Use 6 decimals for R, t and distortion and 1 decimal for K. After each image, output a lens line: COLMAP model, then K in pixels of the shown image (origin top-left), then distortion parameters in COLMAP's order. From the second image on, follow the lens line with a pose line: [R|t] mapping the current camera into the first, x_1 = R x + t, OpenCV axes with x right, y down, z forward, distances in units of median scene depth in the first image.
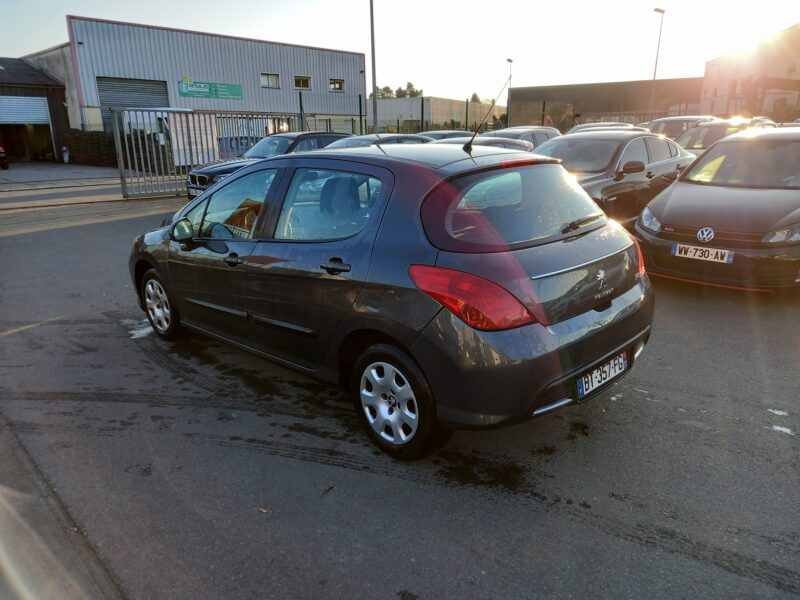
lens RADIAL K [[581.6, 0, 404.0], [0, 581.6, 298.2], [0, 0, 1]] dist [0.091118, -0.079514]
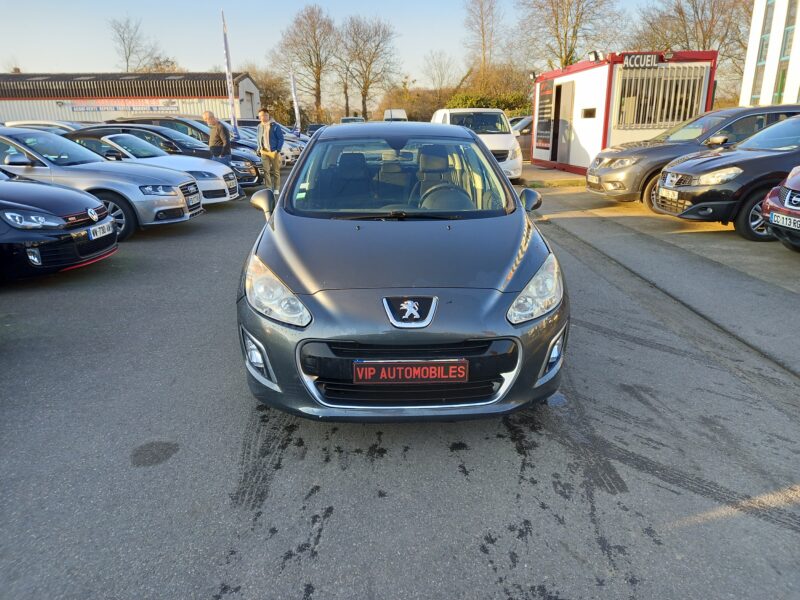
lens RADIAL K [[581.6, 0, 404.0], [0, 581.6, 298.2], [0, 0, 1]] dist [0.091118, -0.079514]
pose [[-0.734763, -0.171712, 0.656231, -0.661660], [0.210352, 0.862058, 0.461095, -0.351433], [-0.644884, 0.476835, -0.597288, 1.320277]]
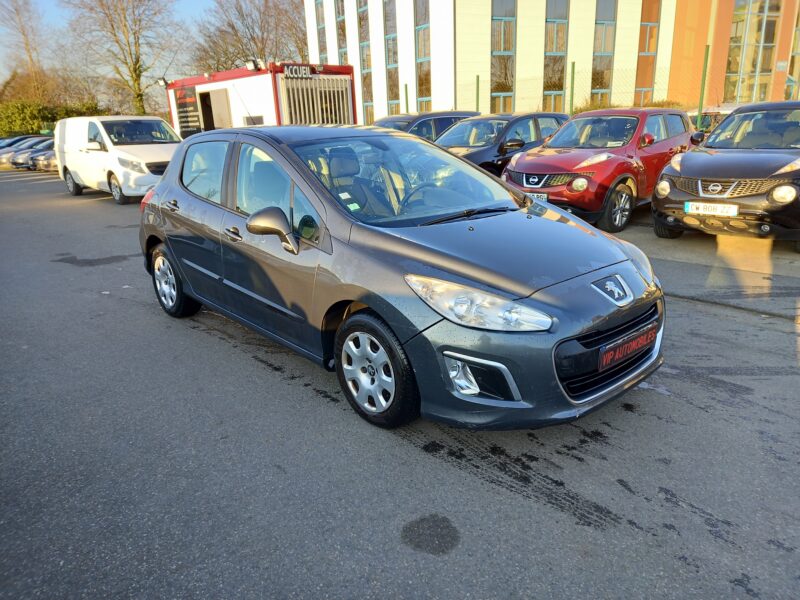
lens RADIAL K [[581.6, 0, 404.0], [0, 581.6, 298.2], [0, 0, 1]] dist [0.091118, -0.079514]
pose [[-0.997515, 0.041508, 0.056931, -0.199509], [0.065811, 0.837458, 0.542525, -0.402305], [-0.025159, 0.544923, -0.838109, 1.469897]]
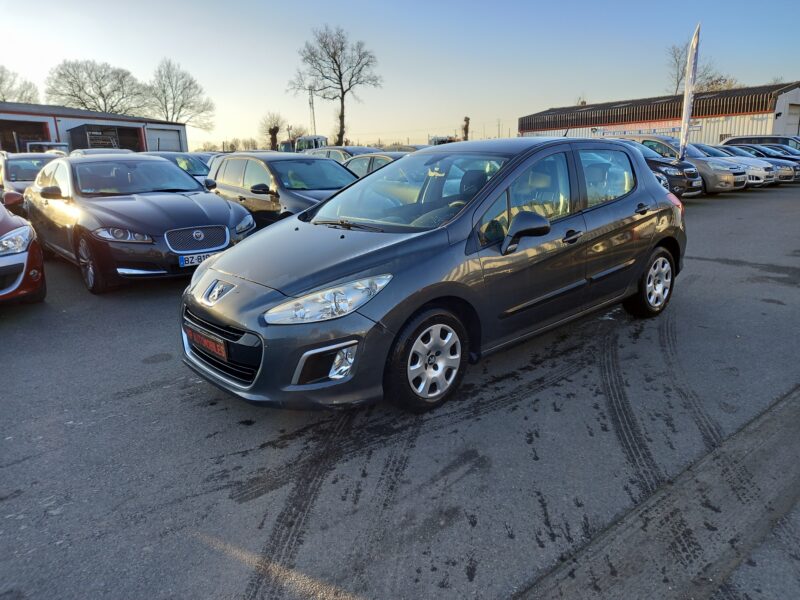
lens RADIAL K [[581.6, 0, 404.0], [0, 581.6, 298.2], [0, 0, 1]] dist [0.091118, -0.079514]
pose [[0.063314, -0.221888, 0.973014, -0.912498], [0.303105, 0.933191, 0.193084, -0.171676], [-0.950852, 0.282700, 0.126339, 0.785514]]
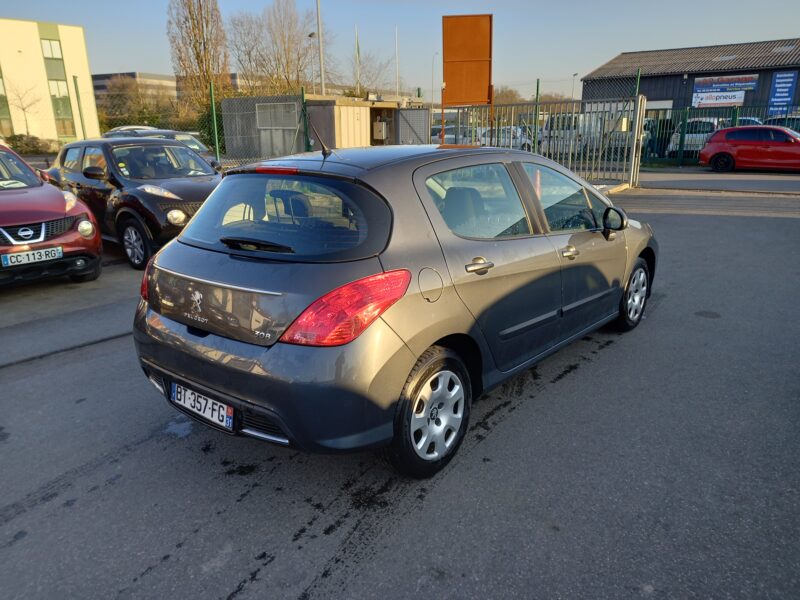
lens RADIAL K [[581.6, 0, 404.0], [0, 581.6, 298.2], [0, 0, 1]] dist [0.091118, -0.079514]
pose [[0.087232, 0.292139, -0.952389, 0.644099], [-0.259885, 0.929601, 0.261345, -0.187747], [0.961691, 0.224715, 0.157014, 0.607209]]
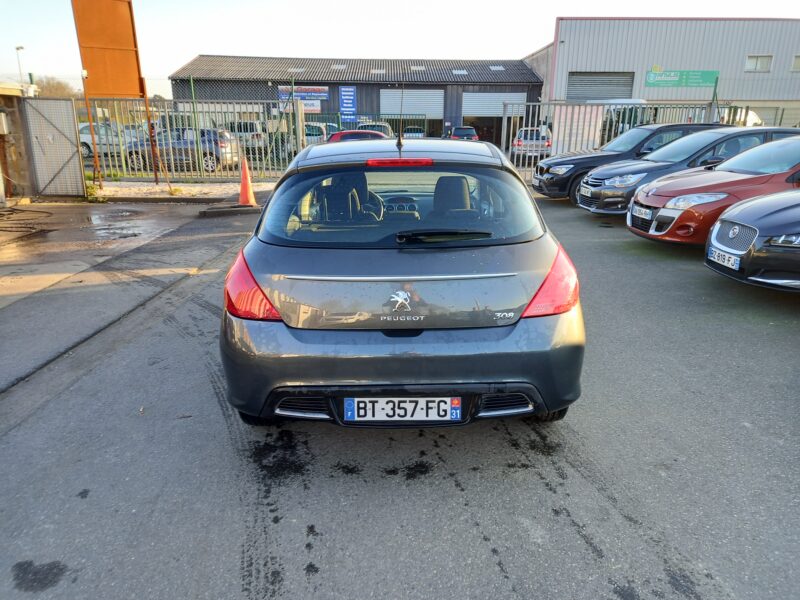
lens RADIAL K [[581.6, 0, 404.0], [0, 581.6, 298.2], [0, 0, 1]] dist [0.091118, -0.079514]
pose [[0.705426, 0.215941, -0.675088, 0.477705], [-0.206607, 0.973744, 0.095581, -0.061492], [0.678002, 0.072052, 0.731520, 0.195977]]
